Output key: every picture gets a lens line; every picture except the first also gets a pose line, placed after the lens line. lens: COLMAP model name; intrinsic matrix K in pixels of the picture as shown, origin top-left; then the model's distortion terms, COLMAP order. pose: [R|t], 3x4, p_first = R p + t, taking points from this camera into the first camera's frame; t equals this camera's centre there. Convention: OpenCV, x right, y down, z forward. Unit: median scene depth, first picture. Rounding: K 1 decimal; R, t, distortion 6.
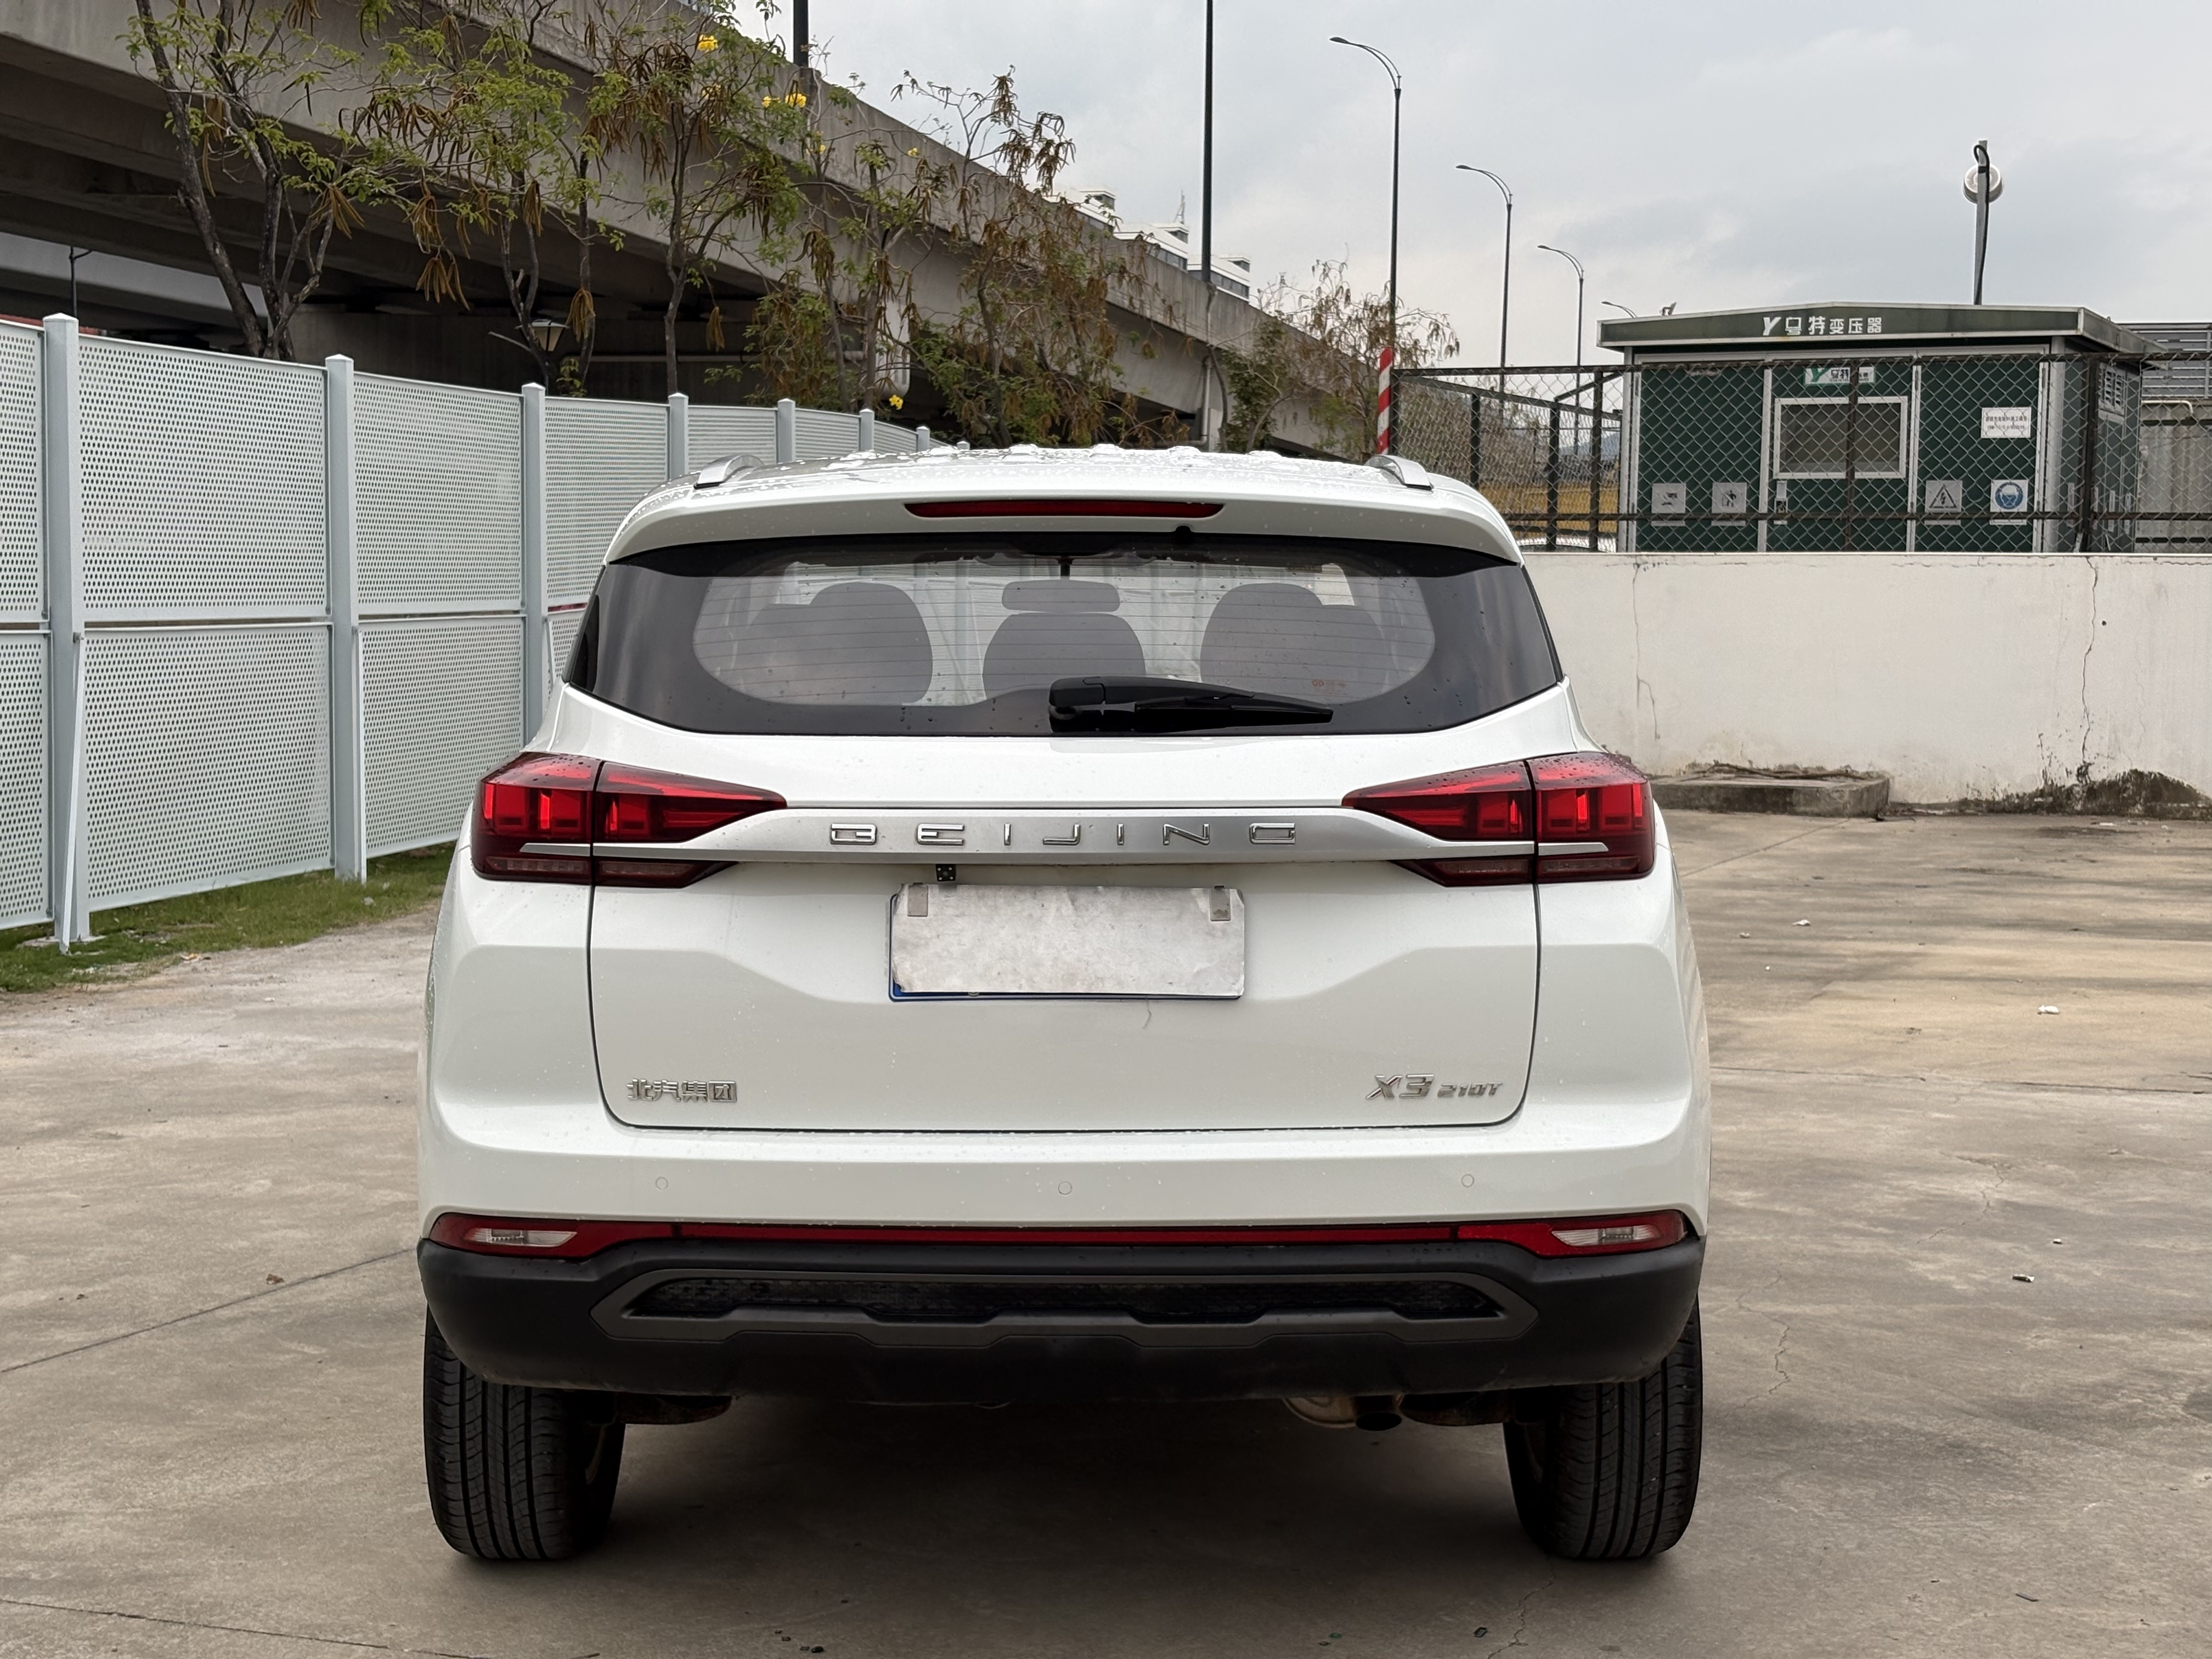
lens RADIAL K [[3284.3, 0, 1106.0], [0, 3284.3, 829.5], [0, 0, 1]] dist [0.245993, -0.918144]
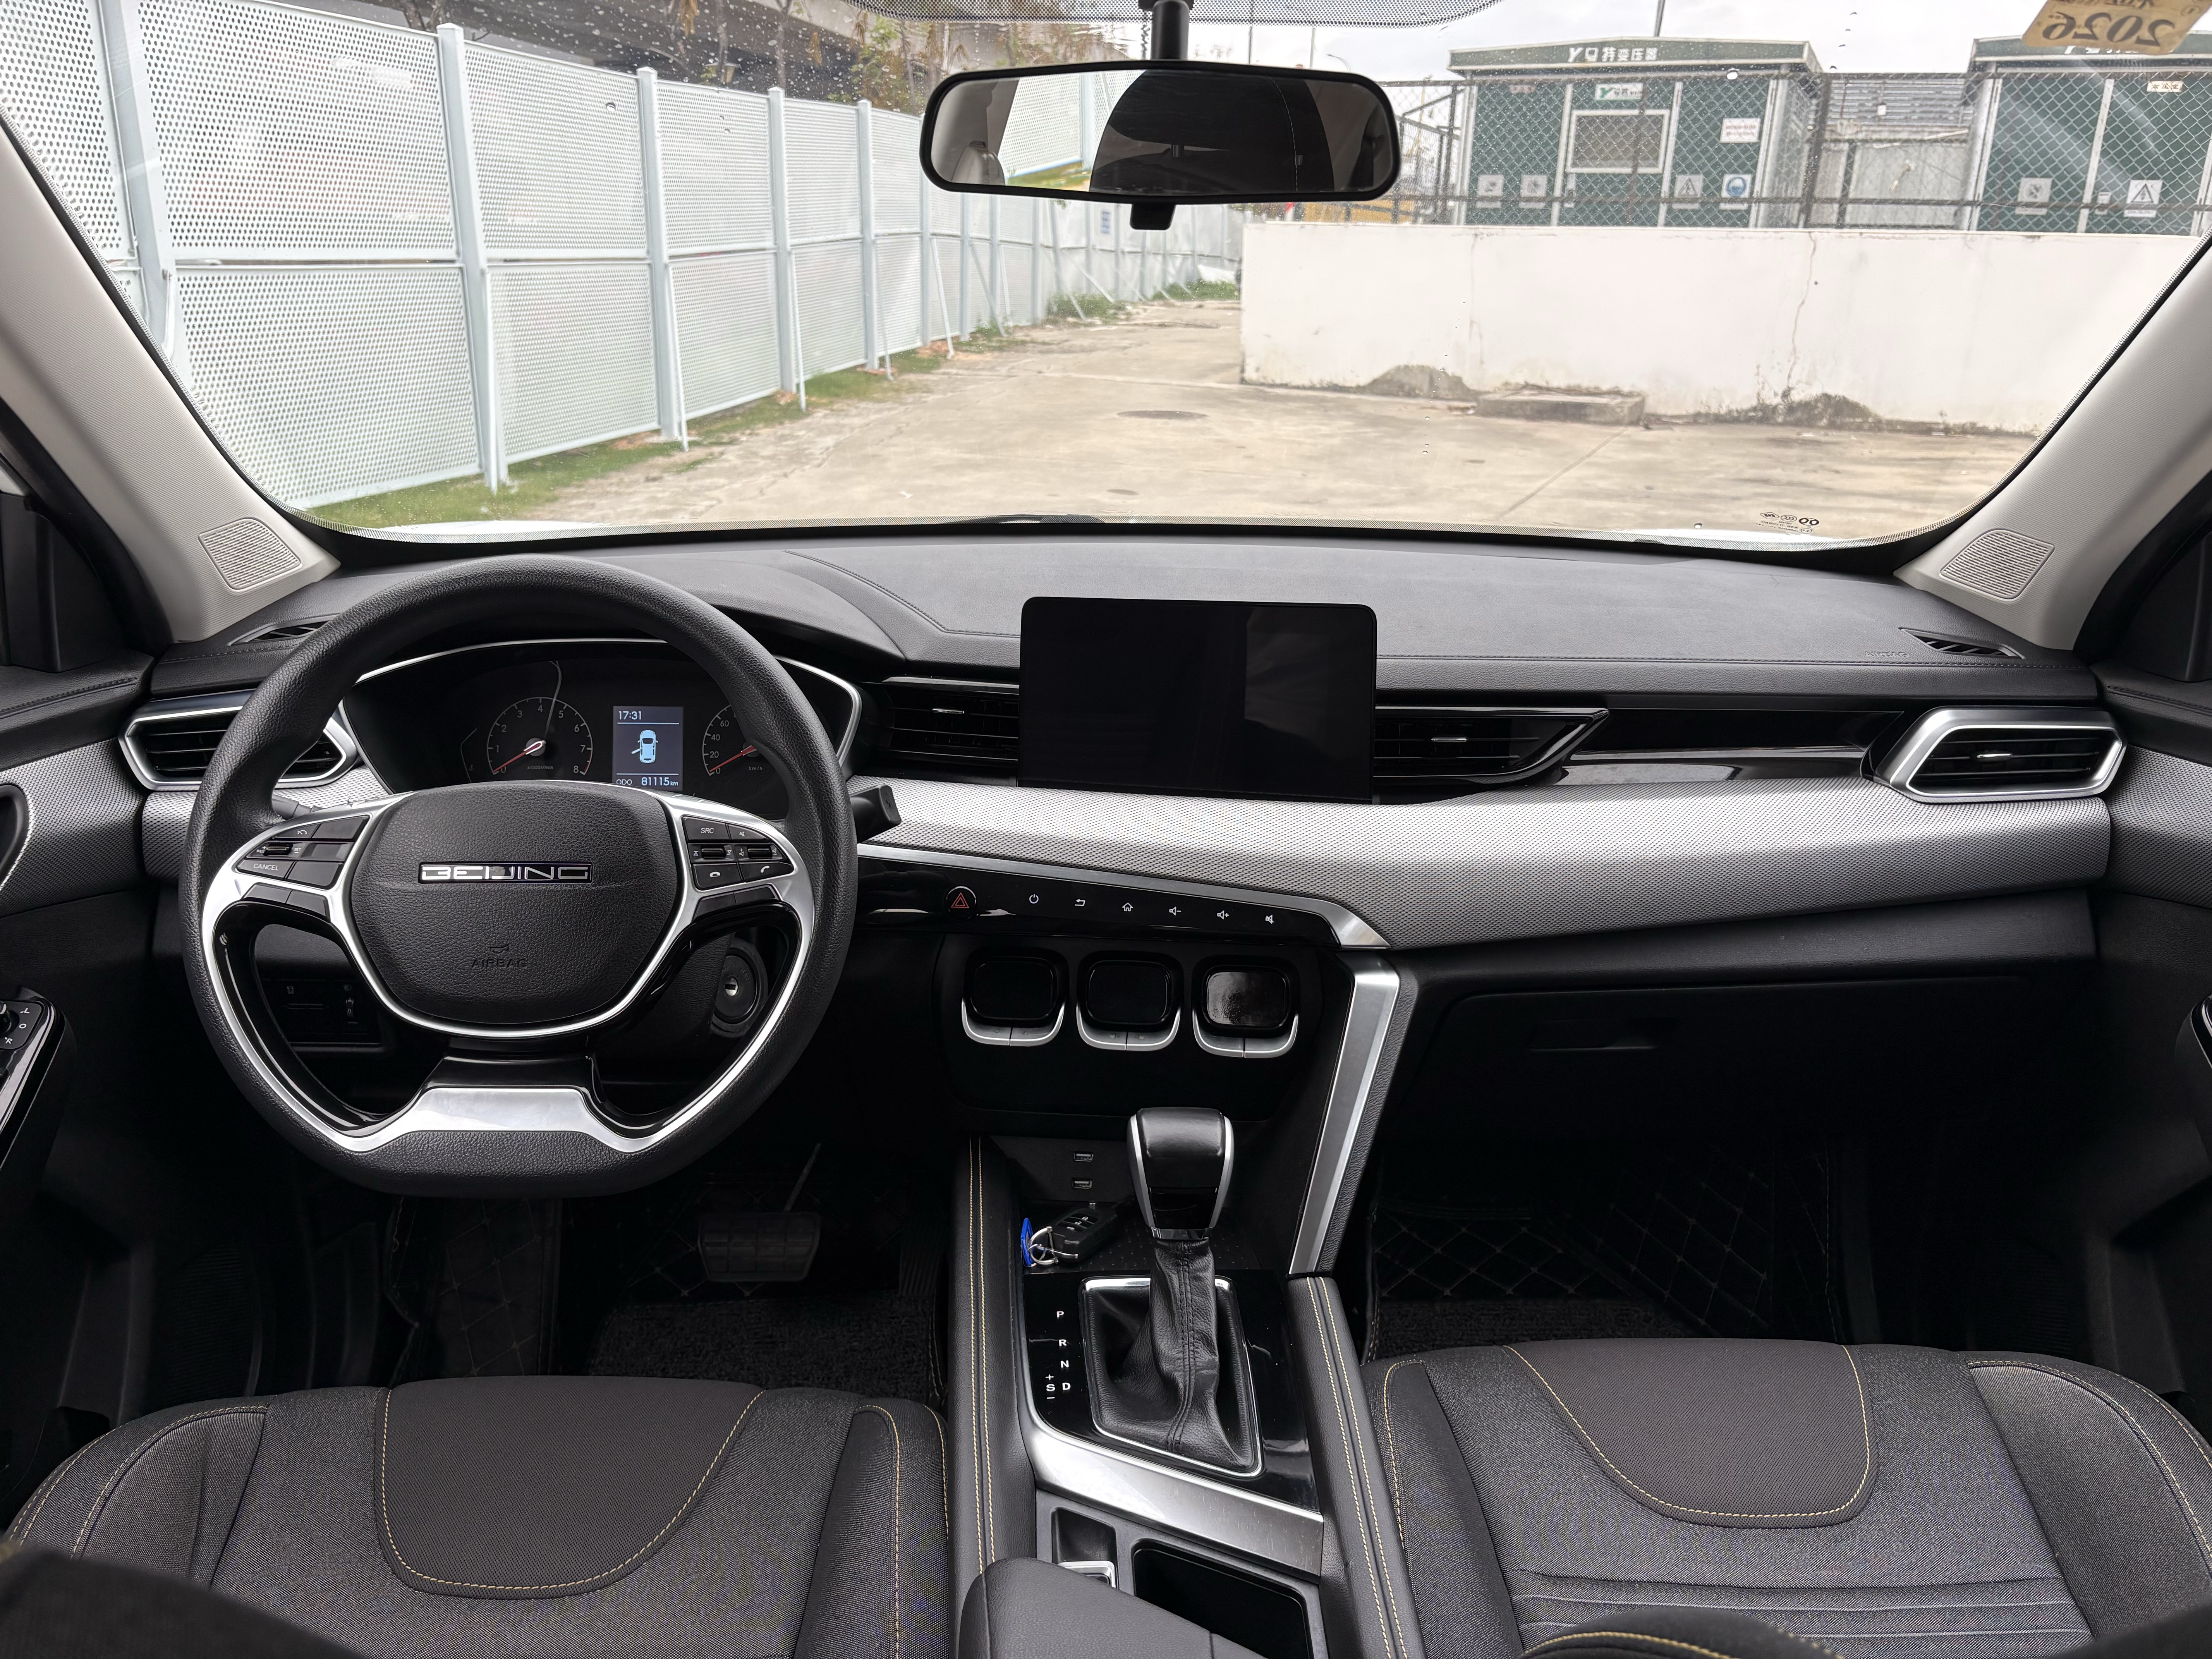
lens RADIAL K [[1662.6, 0, 1106.0], [0, 1662.6, 829.5], [0, 0, 1]] dist [0.007168, 0.009645]
pose [[0.999849, 0.008051, 0.015419, -0.004023], [-0.011747, 0.966276, 0.257241, -0.015375], [-0.012828, -0.257383, 0.966224, 0.245274]]
